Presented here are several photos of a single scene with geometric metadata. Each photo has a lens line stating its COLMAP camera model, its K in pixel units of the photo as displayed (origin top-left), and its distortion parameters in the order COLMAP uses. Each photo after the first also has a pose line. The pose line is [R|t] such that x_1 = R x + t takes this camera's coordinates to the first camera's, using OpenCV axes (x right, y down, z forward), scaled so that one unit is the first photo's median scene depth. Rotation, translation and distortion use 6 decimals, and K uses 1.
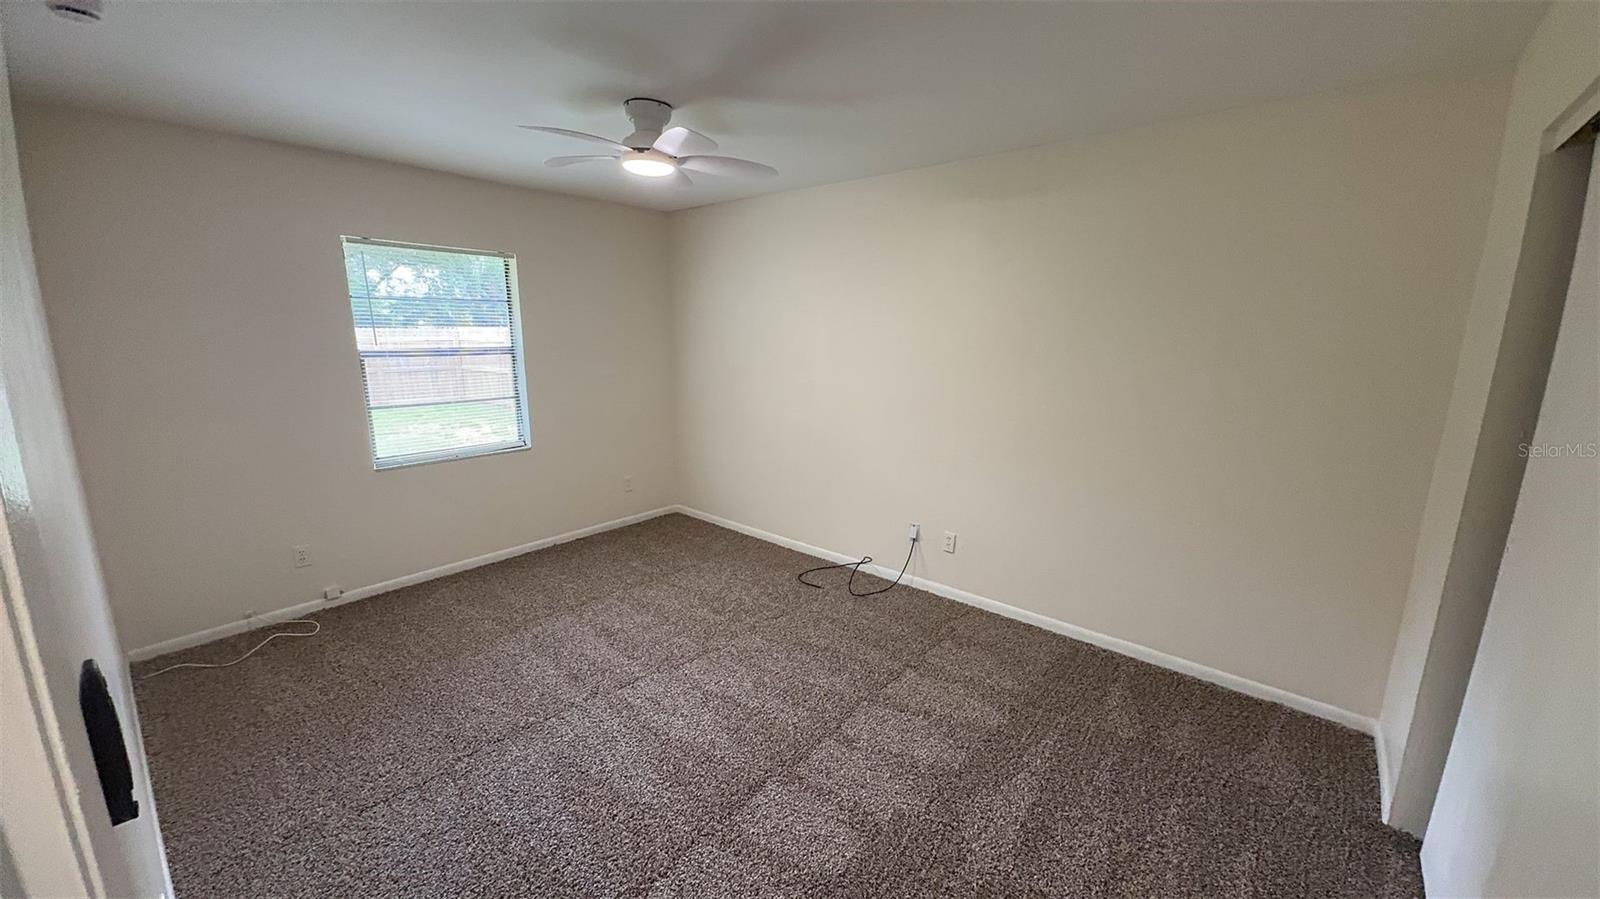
lens RADIAL K [[606.9, 0, 802.3], [0, 606.9, 456.2], [0, 0, 1]] dist [0.002176, 0.000260]
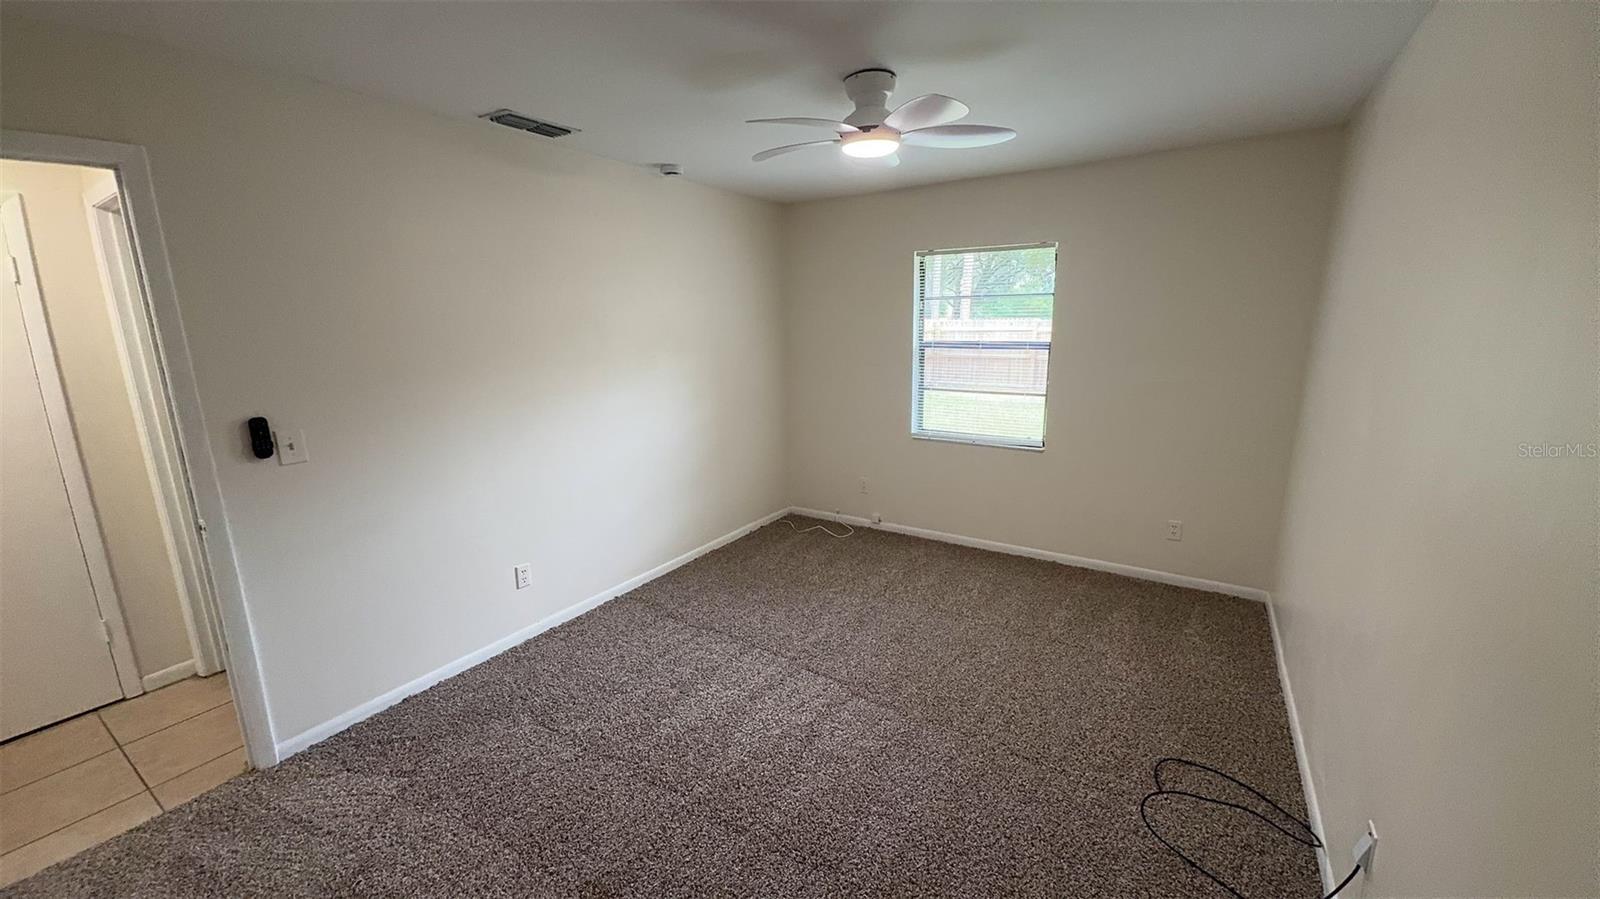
lens RADIAL K [[606.9, 0, 801.6], [0, 606.9, 451.4], [0, 0, 1]] dist [0.002176, 0.000260]
pose [[0.118260, 0.195875, -0.973472, 0.456254], [-0.187962, 0.967044, 0.171747, -0.112489], [0.975031, 0.162665, 0.151180, 0.551540]]
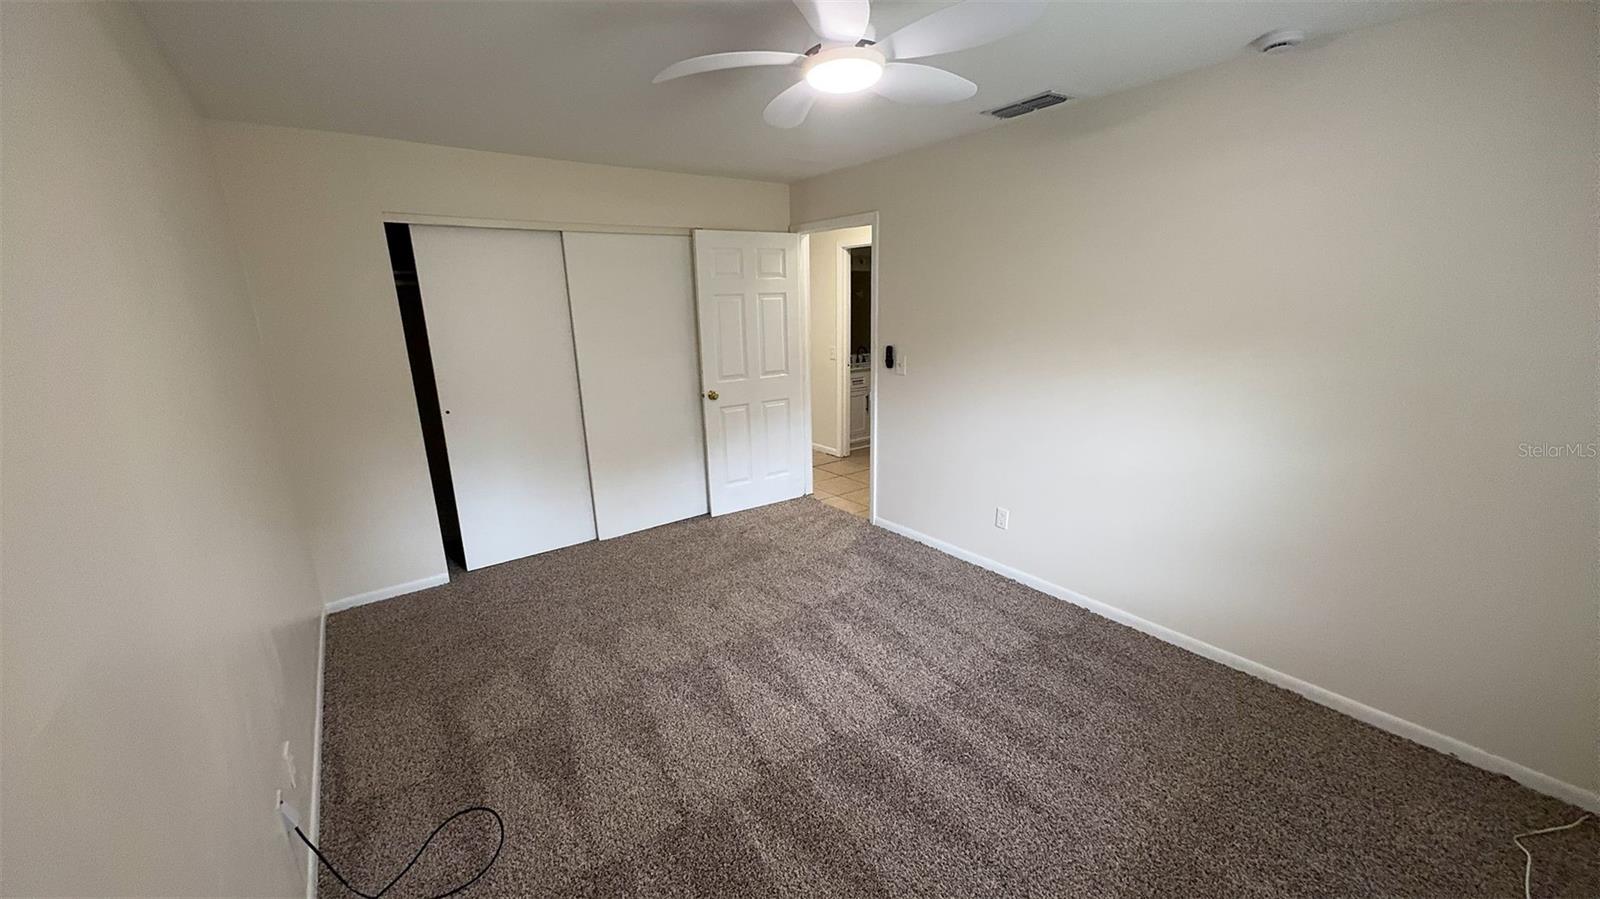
lens RADIAL K [[606.9, 0, 802.3], [0, 606.9, 444.8], [0, 0, 1]] dist [0.002176, 0.000260]
pose [[-0.969537, -0.055059, 0.238677, -0.261563], [0.050958, 0.907751, 0.416402, -0.243365], [-0.239586, 0.415880, -0.877293, 1.173493]]
